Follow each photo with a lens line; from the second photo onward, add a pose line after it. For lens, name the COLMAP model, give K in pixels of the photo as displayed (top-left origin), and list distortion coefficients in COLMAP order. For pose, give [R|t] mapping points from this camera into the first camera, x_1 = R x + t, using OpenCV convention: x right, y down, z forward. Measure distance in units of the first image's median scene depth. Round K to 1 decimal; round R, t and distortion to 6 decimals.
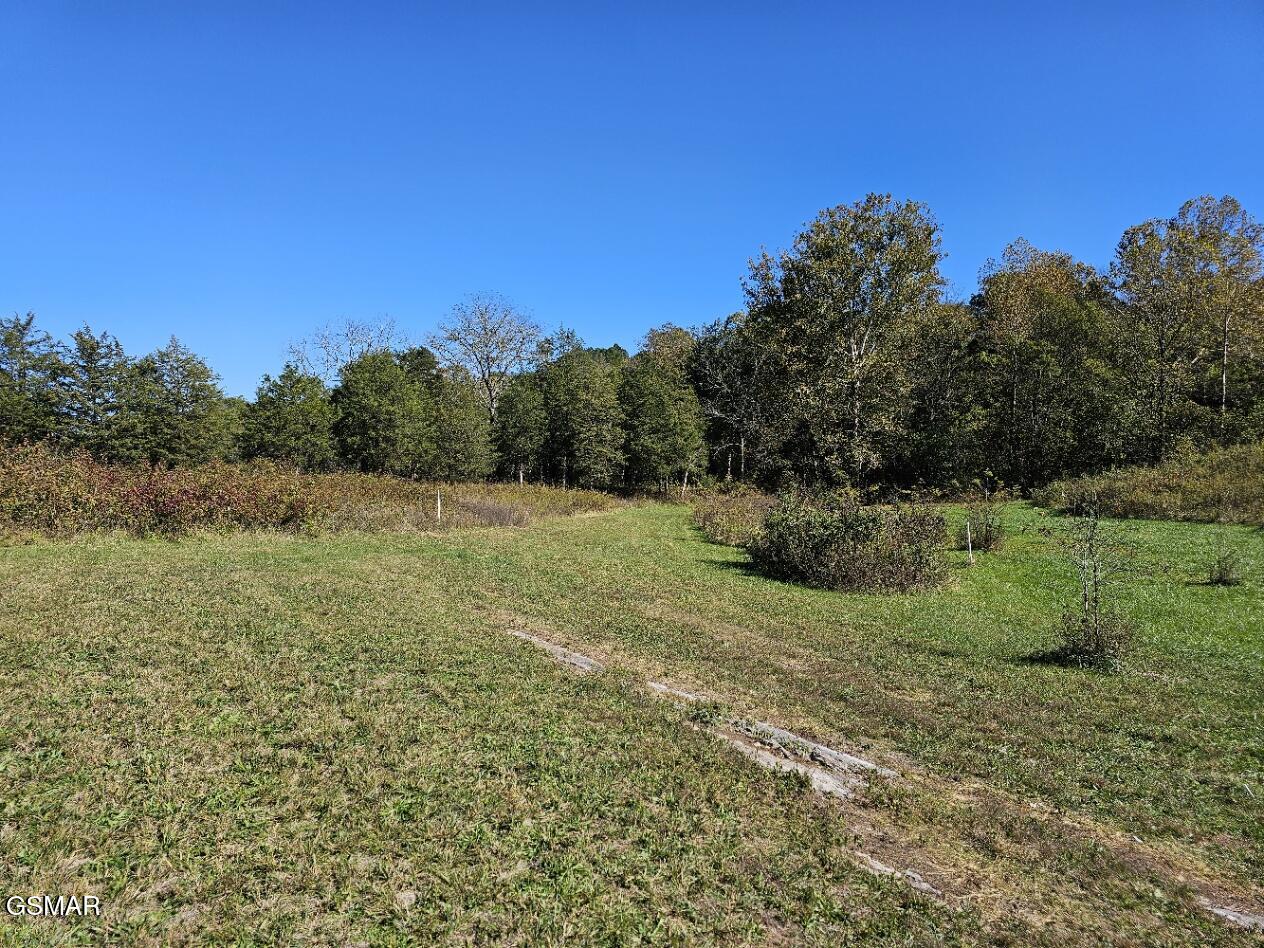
lens RADIAL K [[808.7, 0, 639.0], [0, 808.7, 477.4], [0, 0, 1]] dist [0.003207, -0.005671]
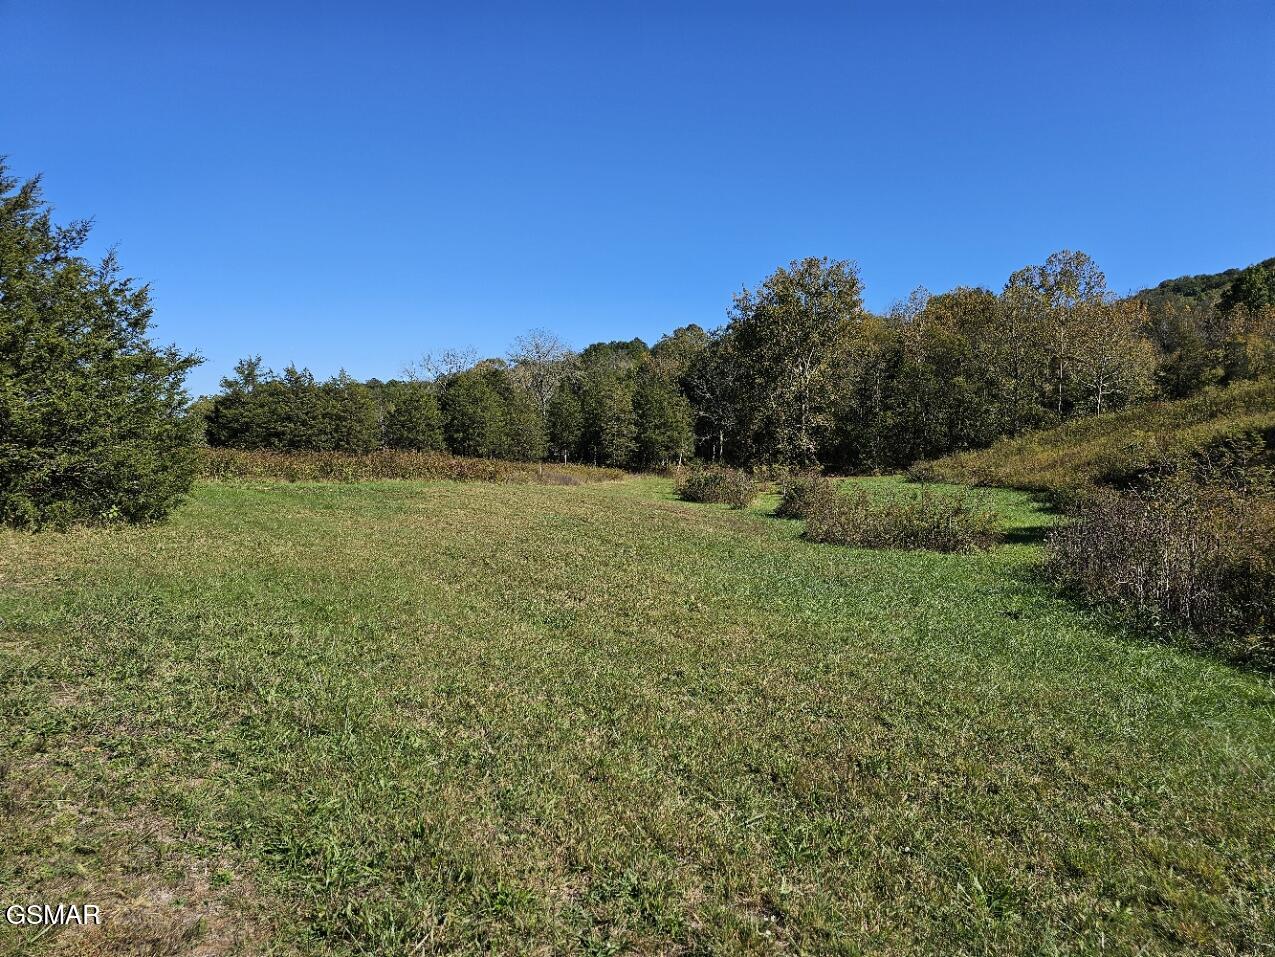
lens RADIAL K [[815.7, 0, 641.6], [0, 815.7, 477.7], [0, 0, 1]] dist [0.003207, -0.005671]
pose [[0.999667, -0.000750, -0.025802, 0.027610], [0.001356, 0.999723, 0.023500, -0.001191], [0.025778, -0.023528, 0.999391, -0.446297]]
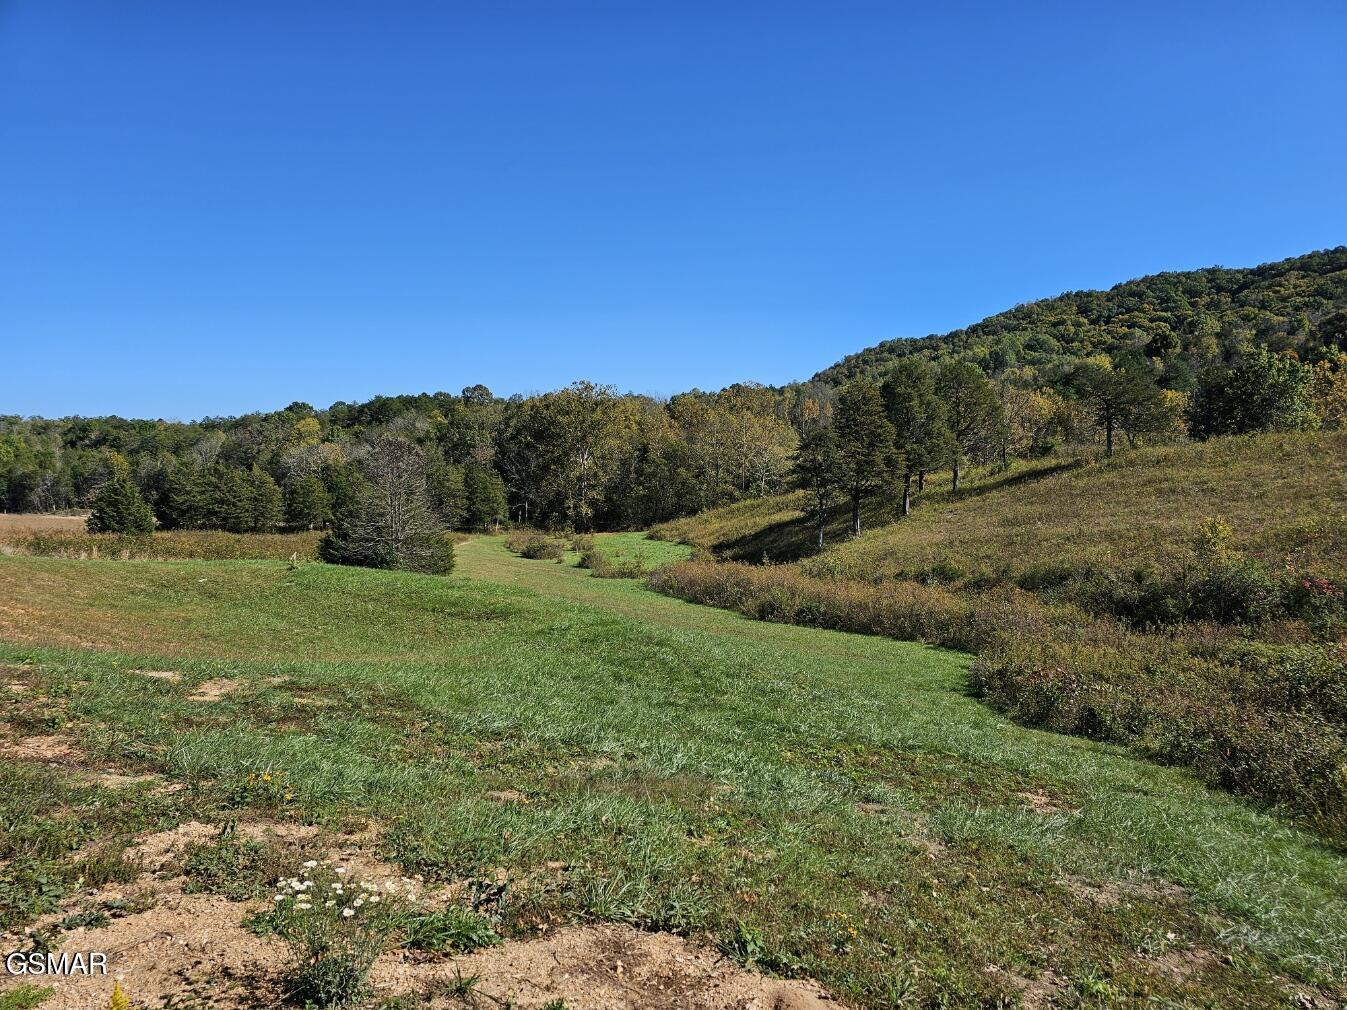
lens RADIAL K [[861.8, 0, 670.7], [0, 861.8, 507.8], [0, 0, 1]] dist [0.003207, -0.005671]
pose [[0.961073, -0.010887, 0.276079, -0.123913], [0.005401, 0.999773, 0.020626, -0.079191], [-0.276241, -0.018332, 0.960914, -1.211348]]
